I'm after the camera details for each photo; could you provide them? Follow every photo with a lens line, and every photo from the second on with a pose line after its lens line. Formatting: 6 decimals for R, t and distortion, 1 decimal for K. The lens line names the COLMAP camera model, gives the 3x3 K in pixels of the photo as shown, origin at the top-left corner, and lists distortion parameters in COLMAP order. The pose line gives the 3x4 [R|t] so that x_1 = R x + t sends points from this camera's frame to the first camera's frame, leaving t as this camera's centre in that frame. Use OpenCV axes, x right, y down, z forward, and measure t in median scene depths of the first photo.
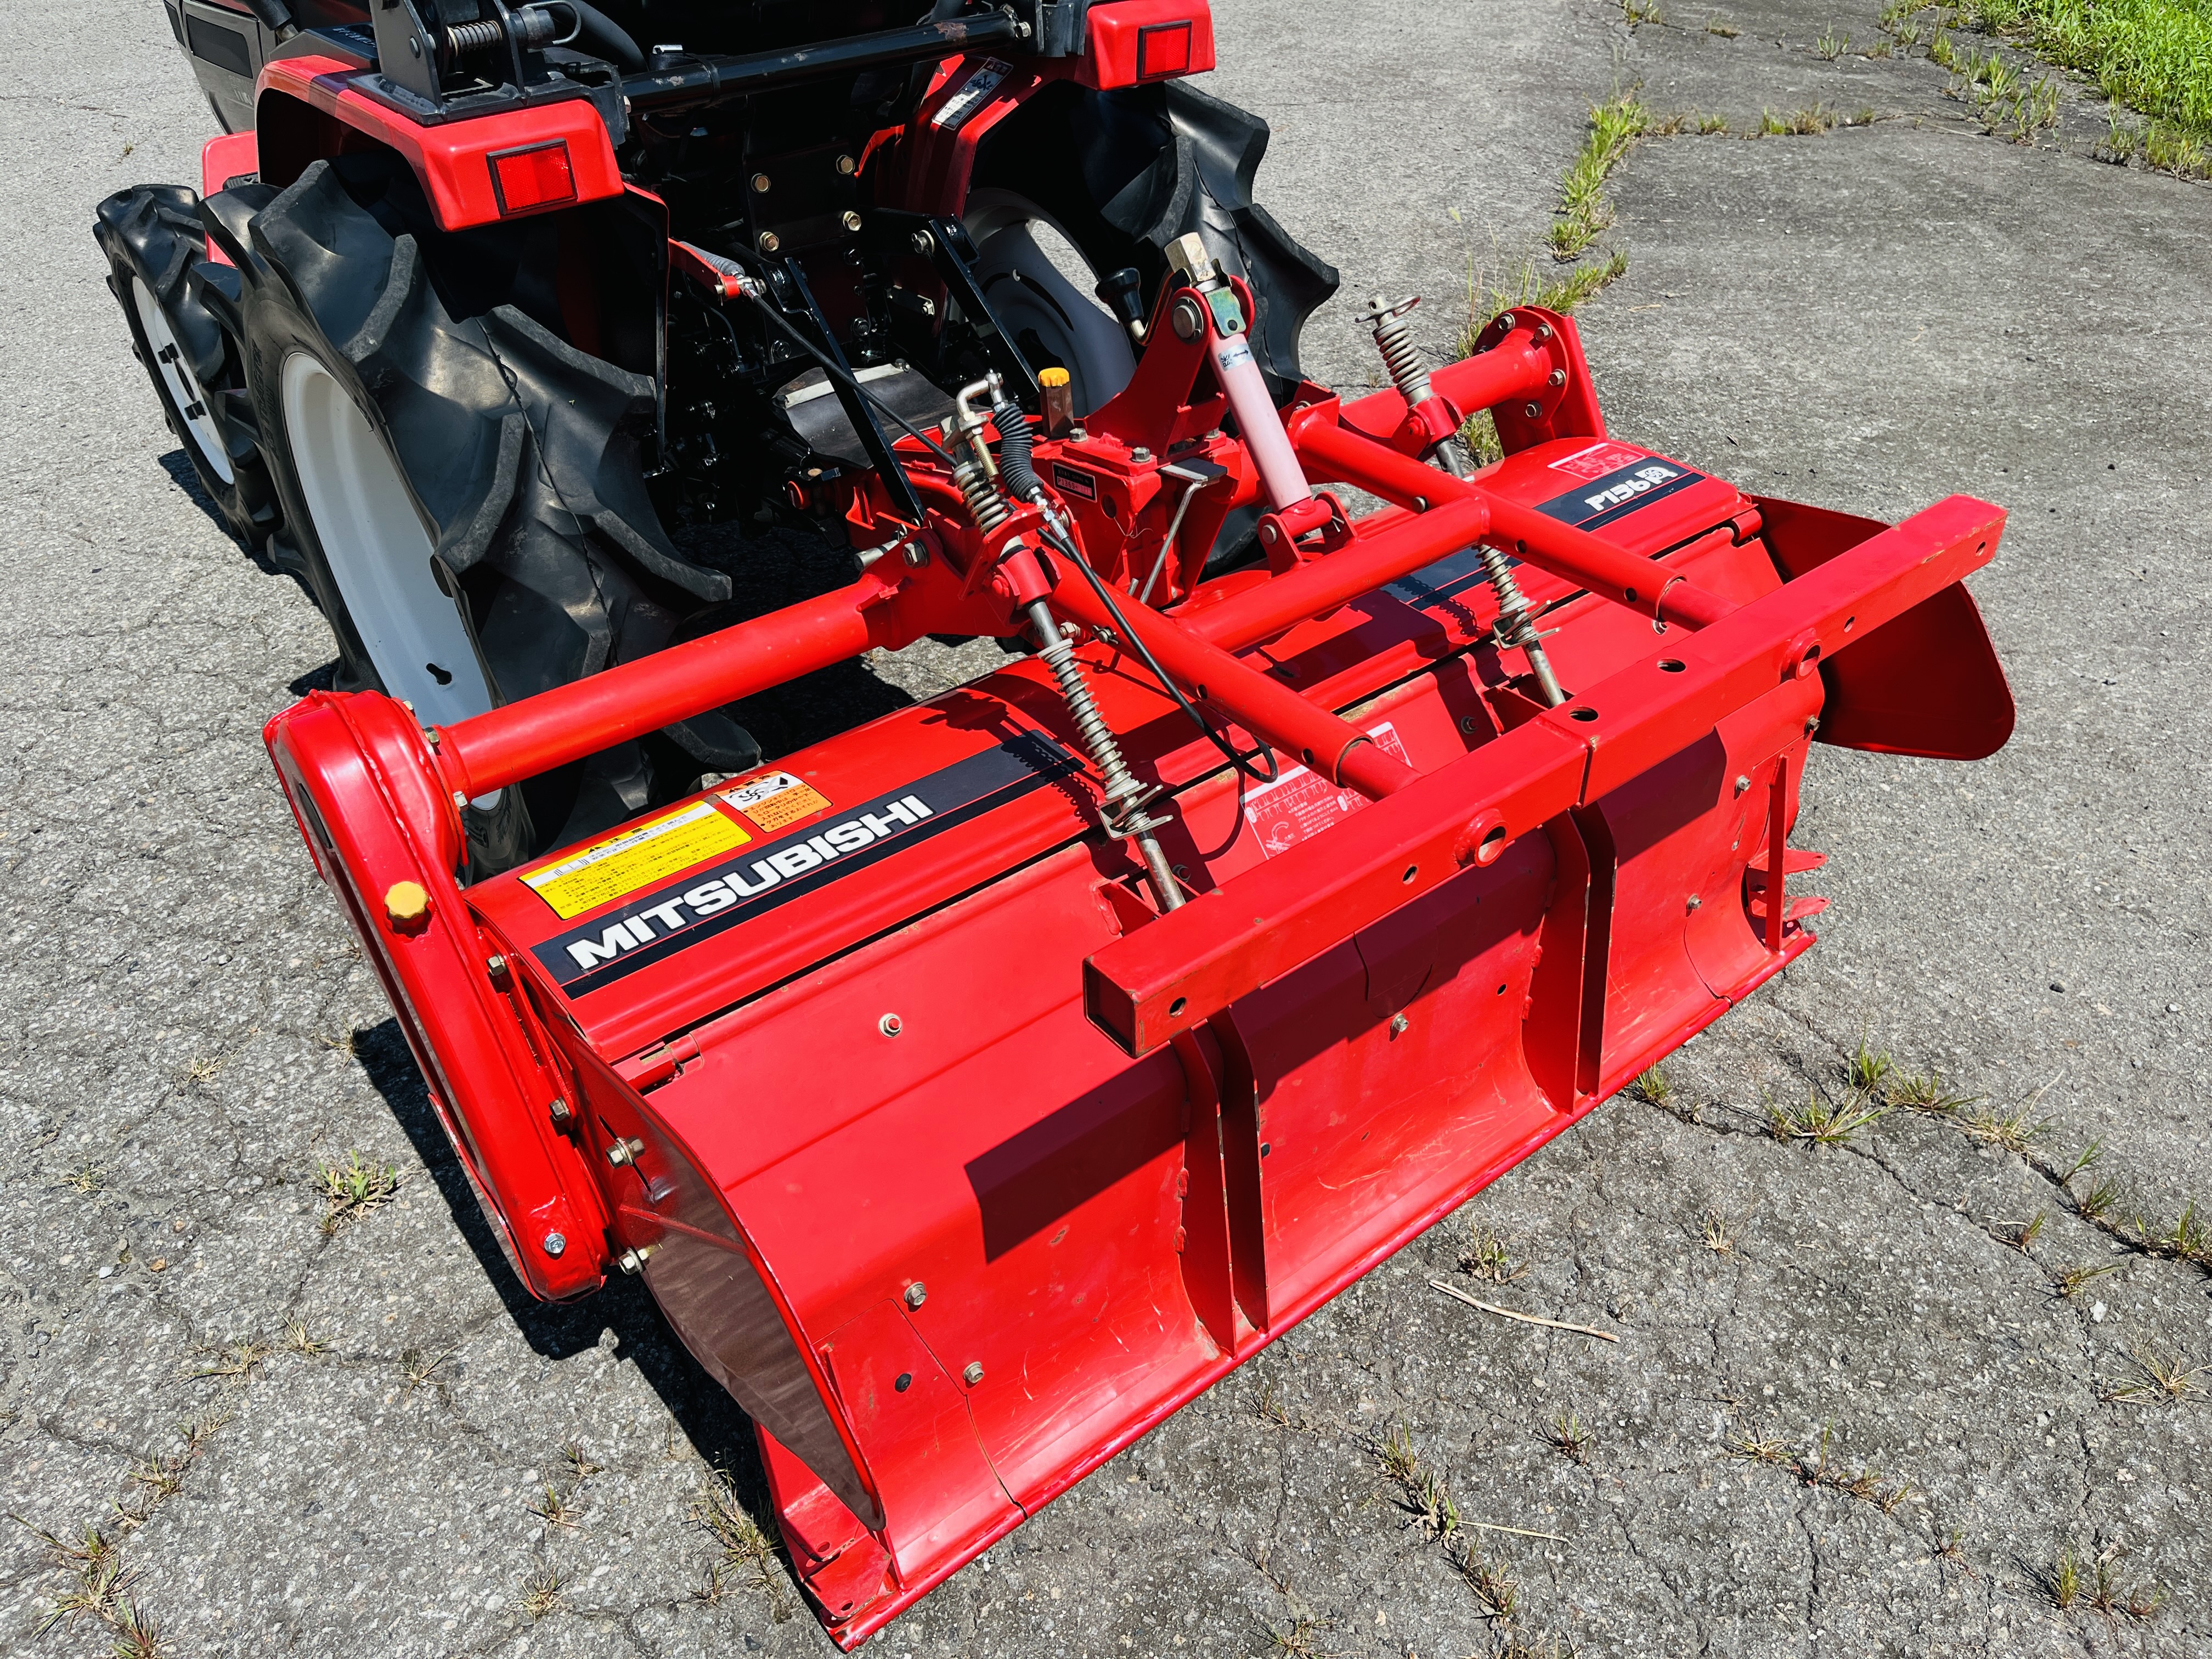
lens RADIAL K [[1698.1, 0, 1098.5], [0, 1698.1, 828.9], [0, 0, 1]] dist [0.037785, -0.004765]
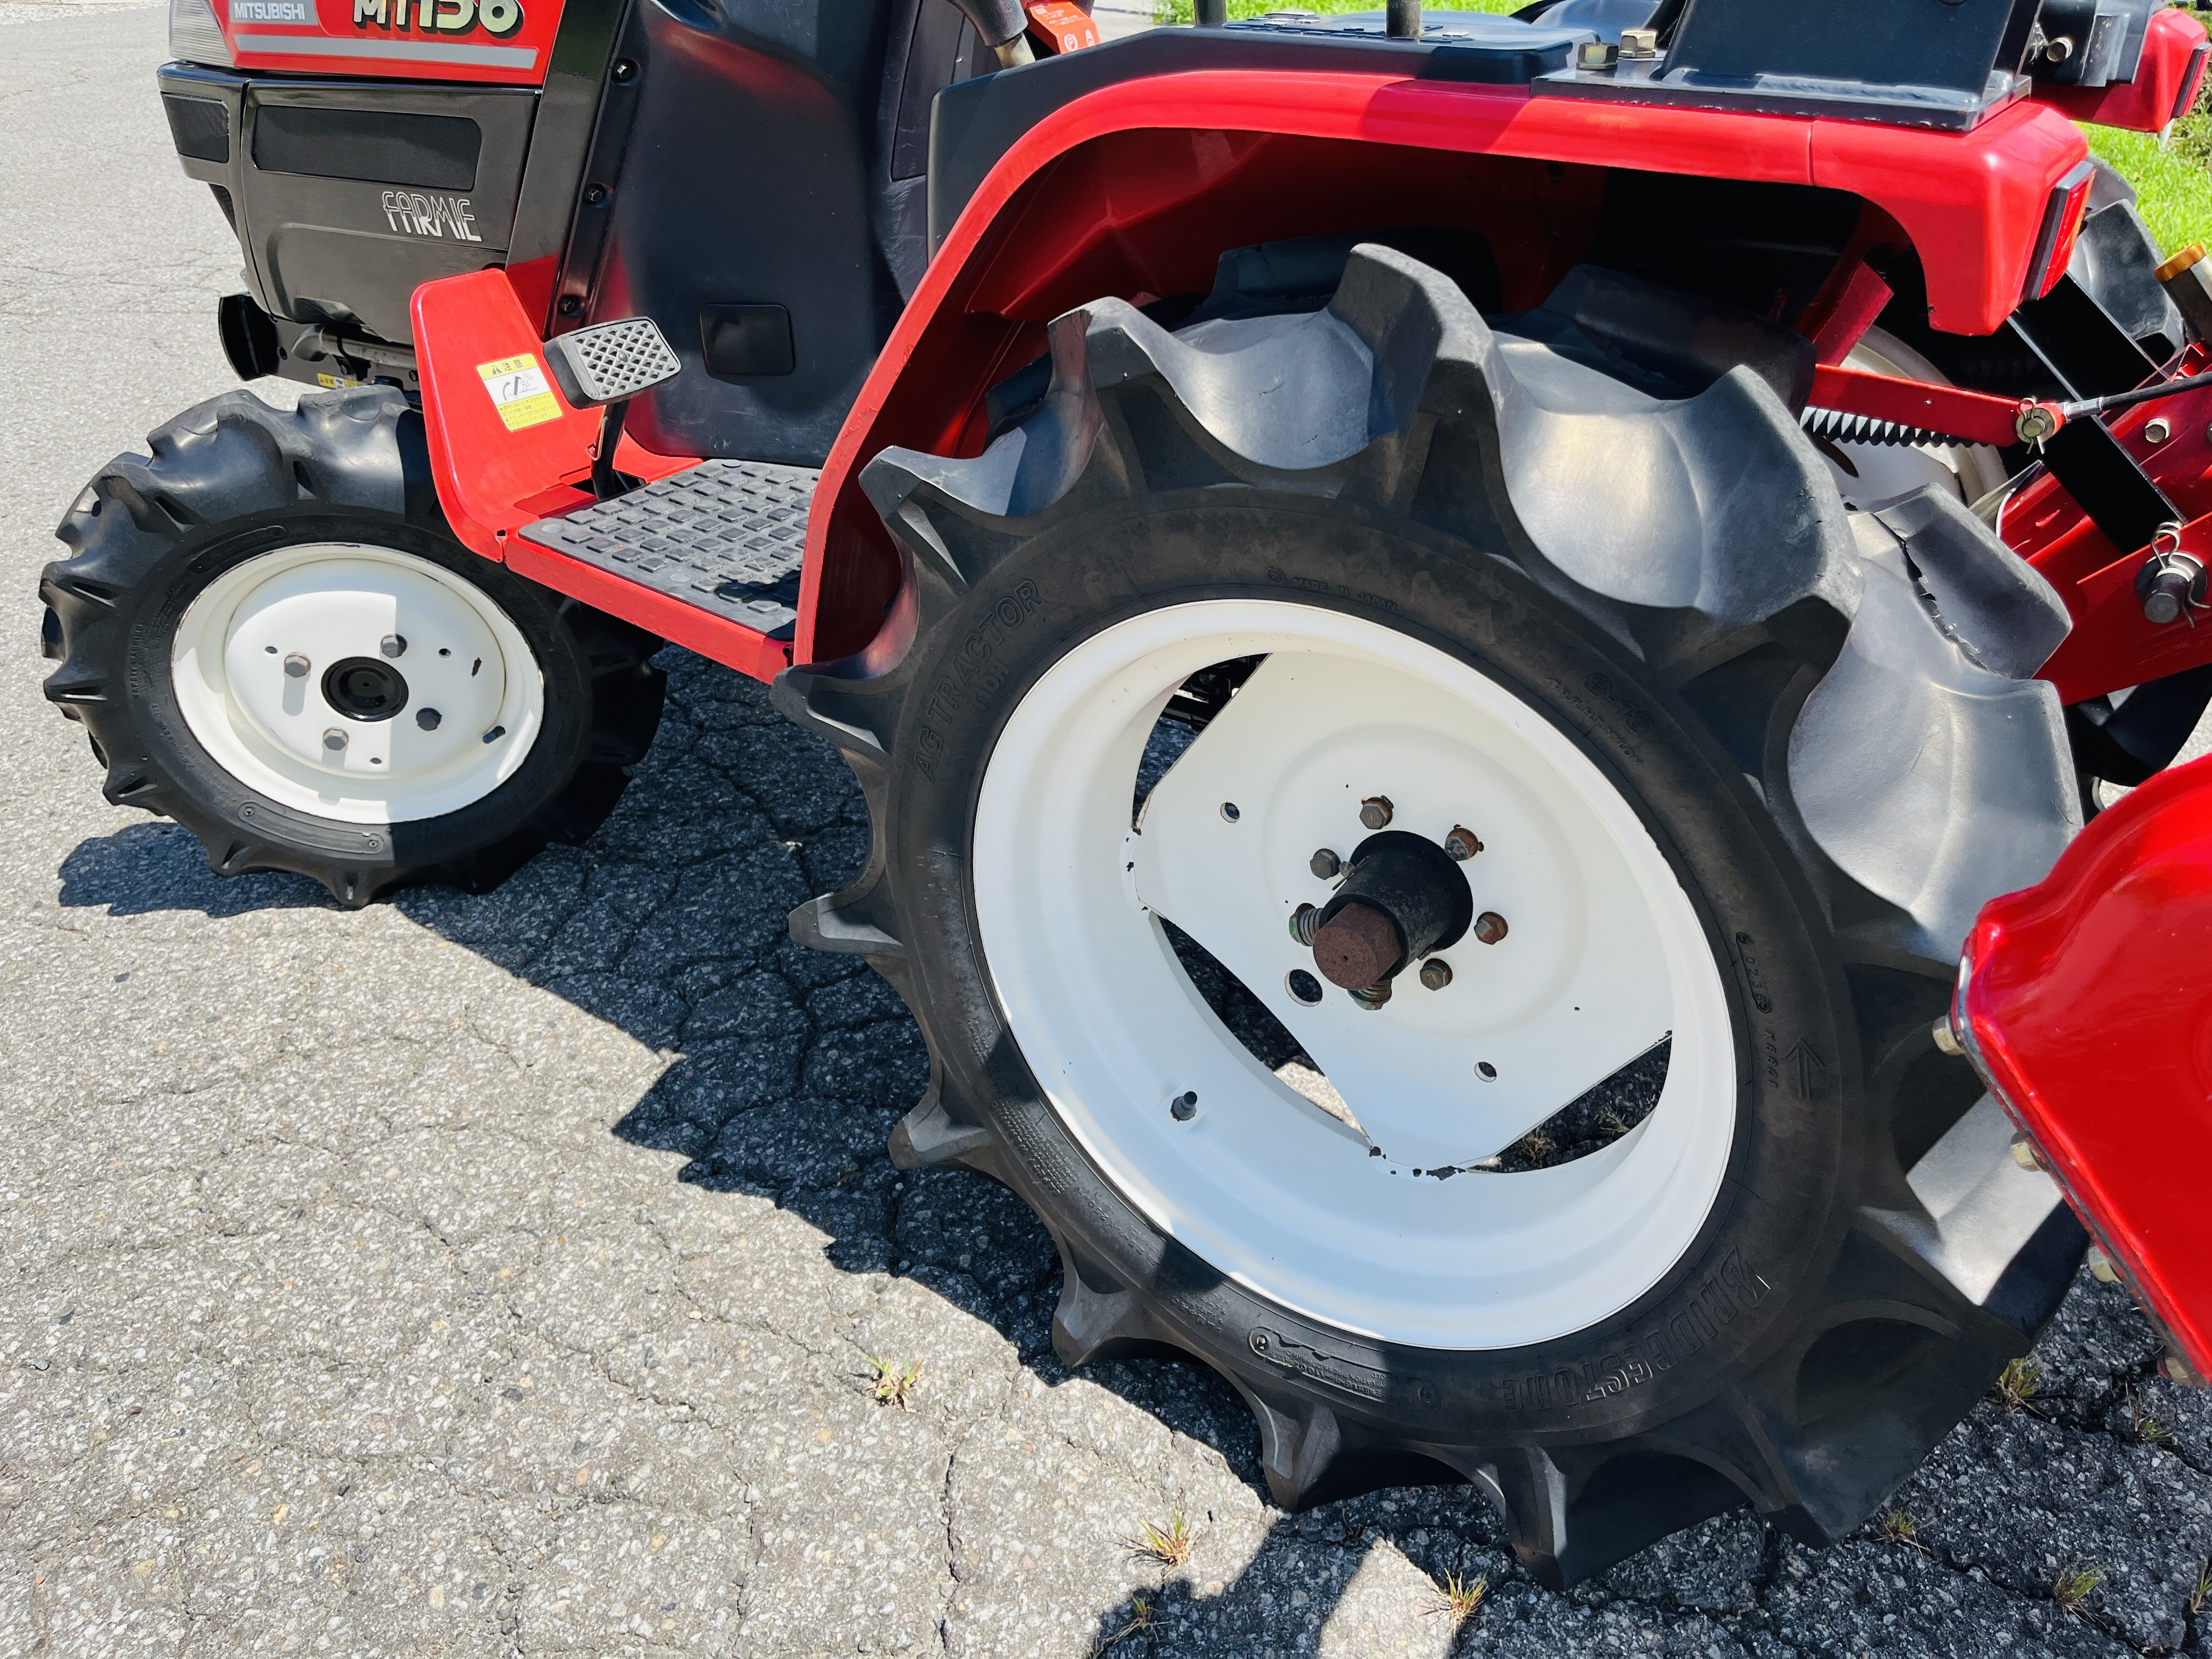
lens RADIAL K [[1698.1, 0, 1098.5], [0, 1698.1, 828.9], [0, 0, 1]] dist [0.037785, -0.004765]
pose [[0.961317, -0.191311, 0.198166, -0.407297], [0.196605, 0.980456, -0.007202, -0.151111], [-0.192916, 0.045883, 0.980142, 0.335841]]
